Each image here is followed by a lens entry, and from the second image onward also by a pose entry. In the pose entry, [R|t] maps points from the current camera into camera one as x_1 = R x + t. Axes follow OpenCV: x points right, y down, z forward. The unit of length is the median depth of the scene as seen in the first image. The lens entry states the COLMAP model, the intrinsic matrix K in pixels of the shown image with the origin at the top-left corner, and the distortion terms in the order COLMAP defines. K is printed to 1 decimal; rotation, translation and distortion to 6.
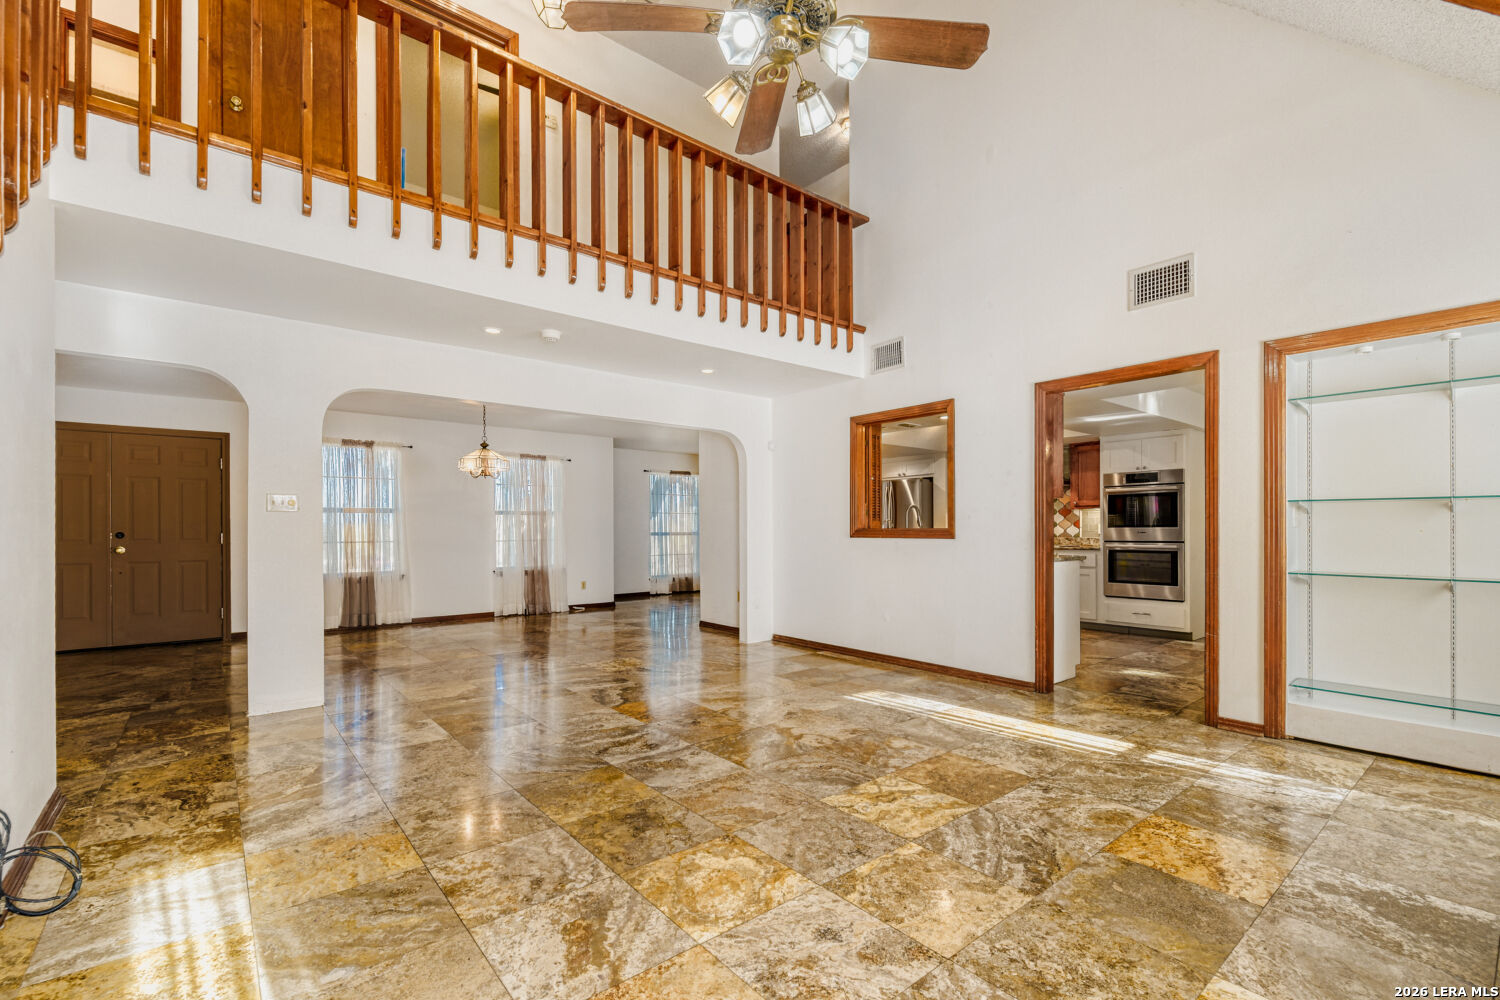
lens RADIAL K [[646.7, 0, 750.2], [0, 646.7, 529.0], [0, 0, 1]] dist [0.006589, -0.004688]
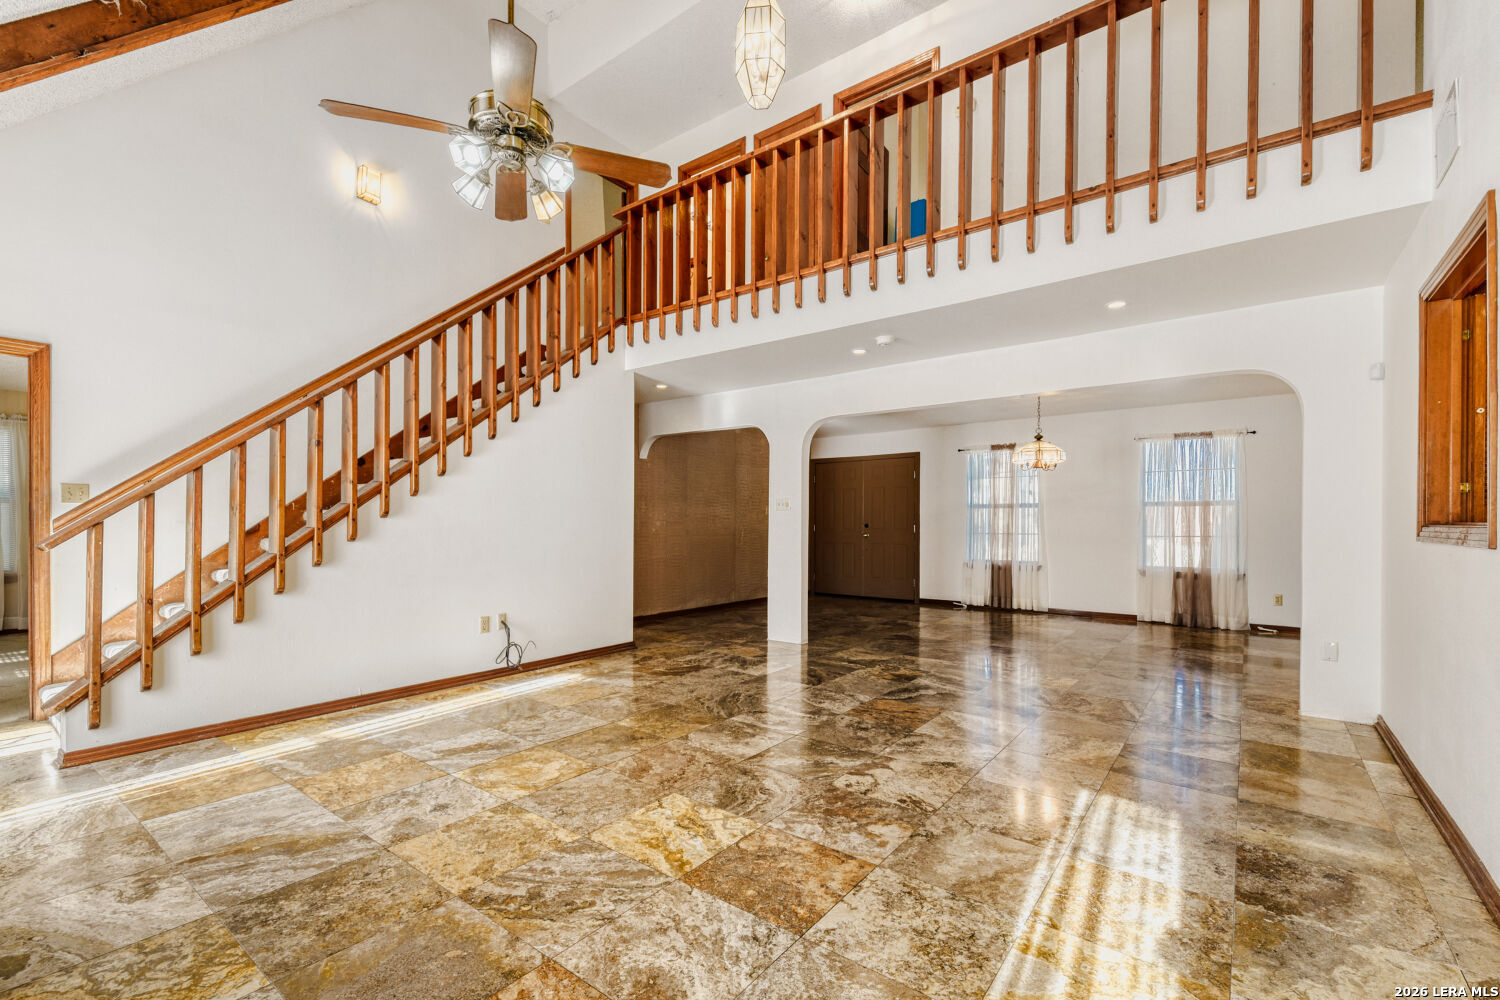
lens RADIAL K [[646.7, 0, 768.4], [0, 646.7, 528.3], [0, 0, 1]] dist [0.006589, -0.004688]
pose [[0.240561, 0.010245, -0.970580, 0.848199], [-0.001472, 0.999947, 0.010191, -0.000770], [0.970633, -0.001023, 0.240563, 0.689225]]
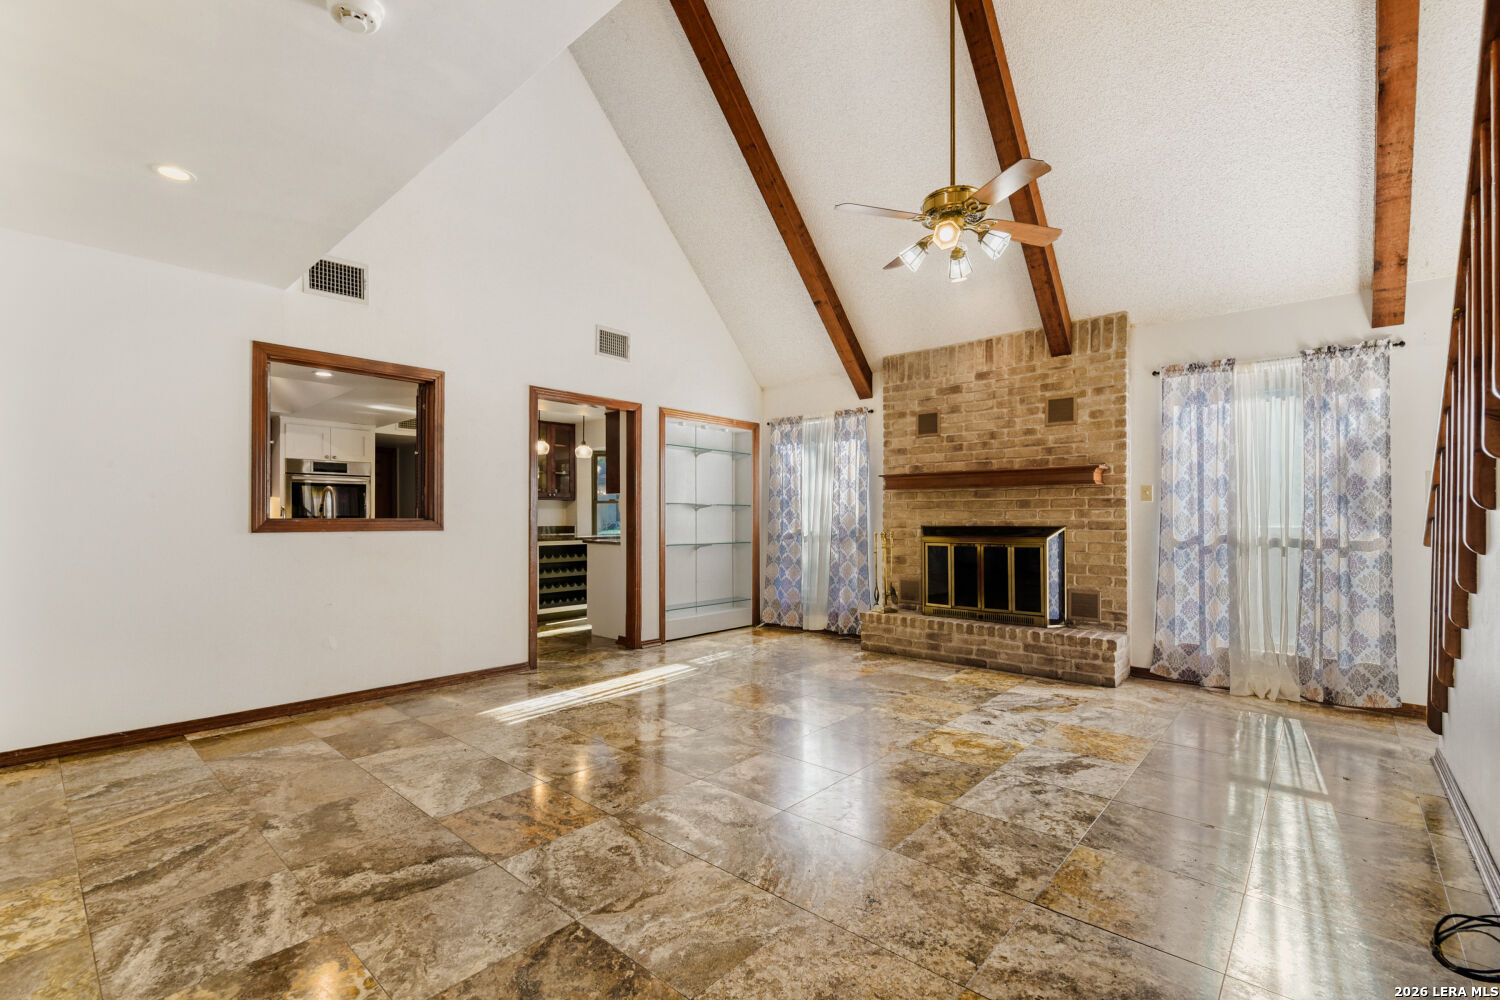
lens RADIAL K [[646.7, 0, 750.4], [0, 646.7, 514.1], [0, 0, 1]] dist [0.006589, -0.004688]
pose [[-0.142523, 0.010781, 0.989733, -0.890558], [0.000326, 0.999941, -0.010846, 0.002937], [-0.989791, -0.001223, -0.142518, 1.018733]]
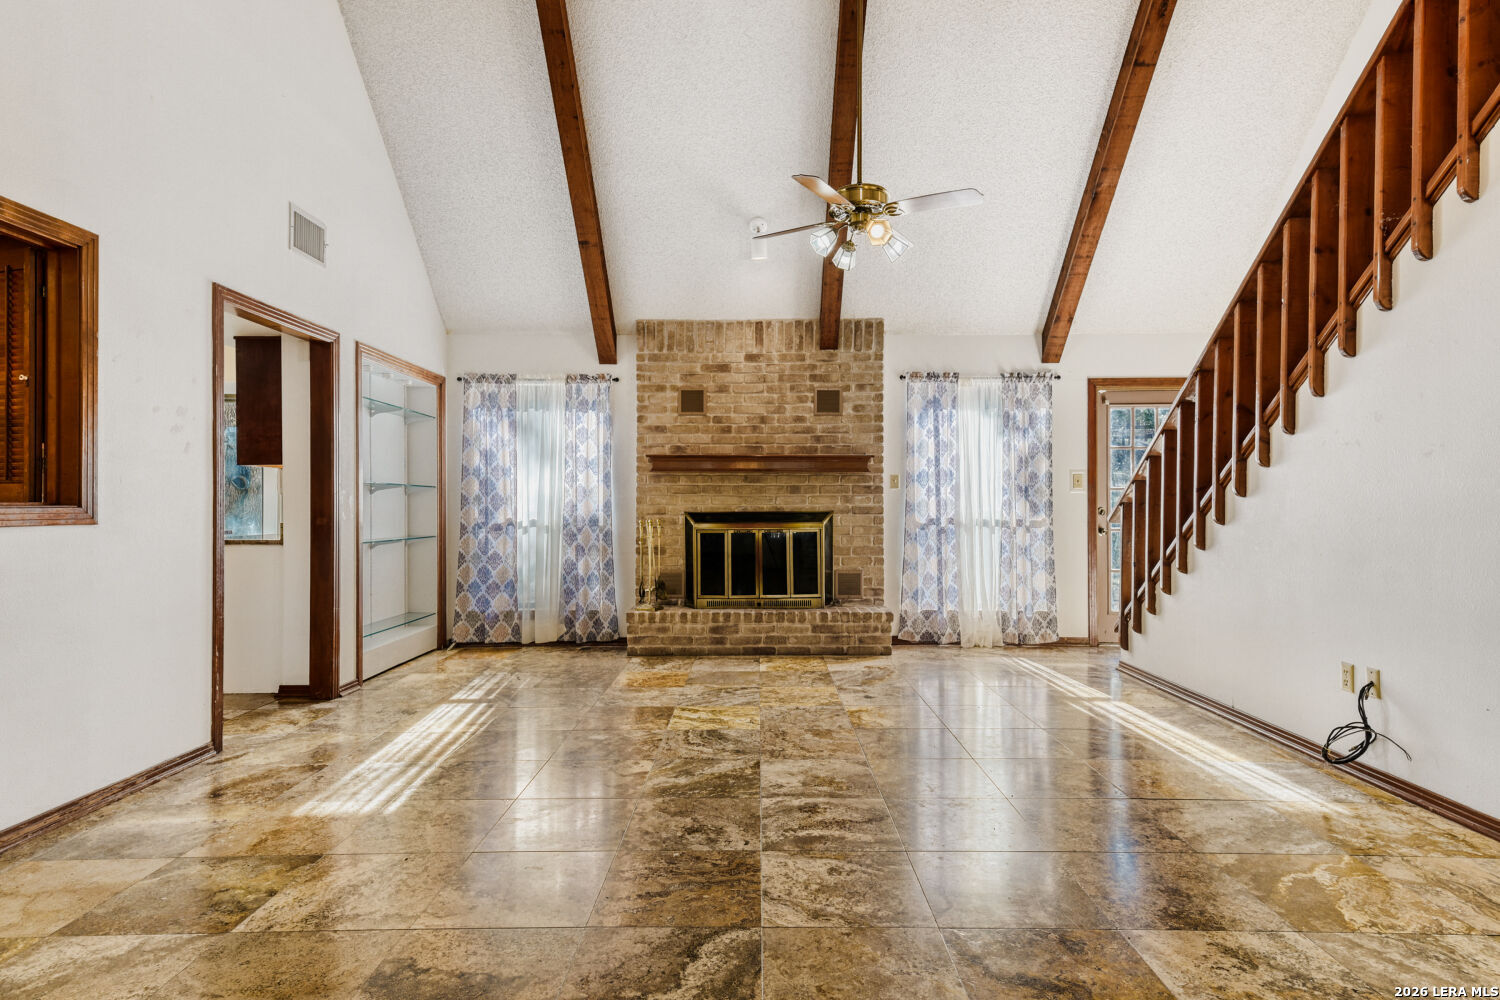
lens RADIAL K [[790.7, 0, 740.3], [0, 790.7, 501.0], [0, 0, 1]] dist [0.041929, -0.005580]
pose [[-0.753748, 0.008901, 0.657103, -0.641269], [0.003874, 0.999951, -0.009101, 0.006448], [-0.657152, -0.004314, -0.753745, 1.633594]]
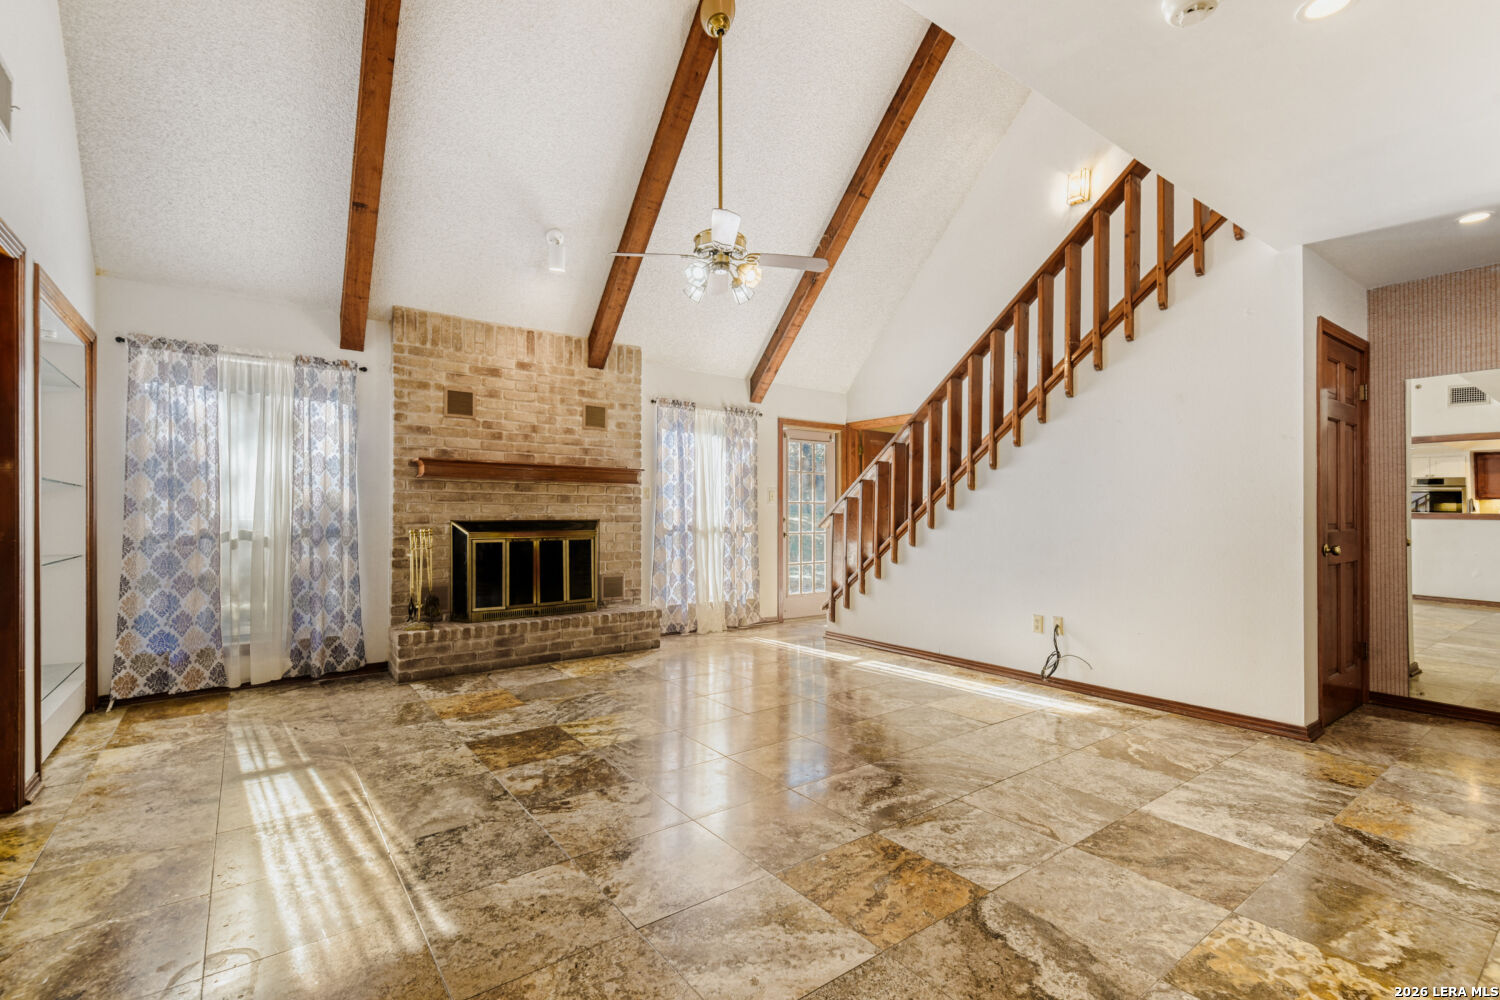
lens RADIAL K [[678.8, 0, 738.2], [0, 678.8, 511.7], [0, 0, 1]] dist [0.014239, -0.000900]
pose [[-0.997543, 0.000835, 0.070058, -0.082252], [0.000527, 0.999990, -0.004408, 0.002345], [-0.070061, -0.004360, -0.997533, 1.761205]]
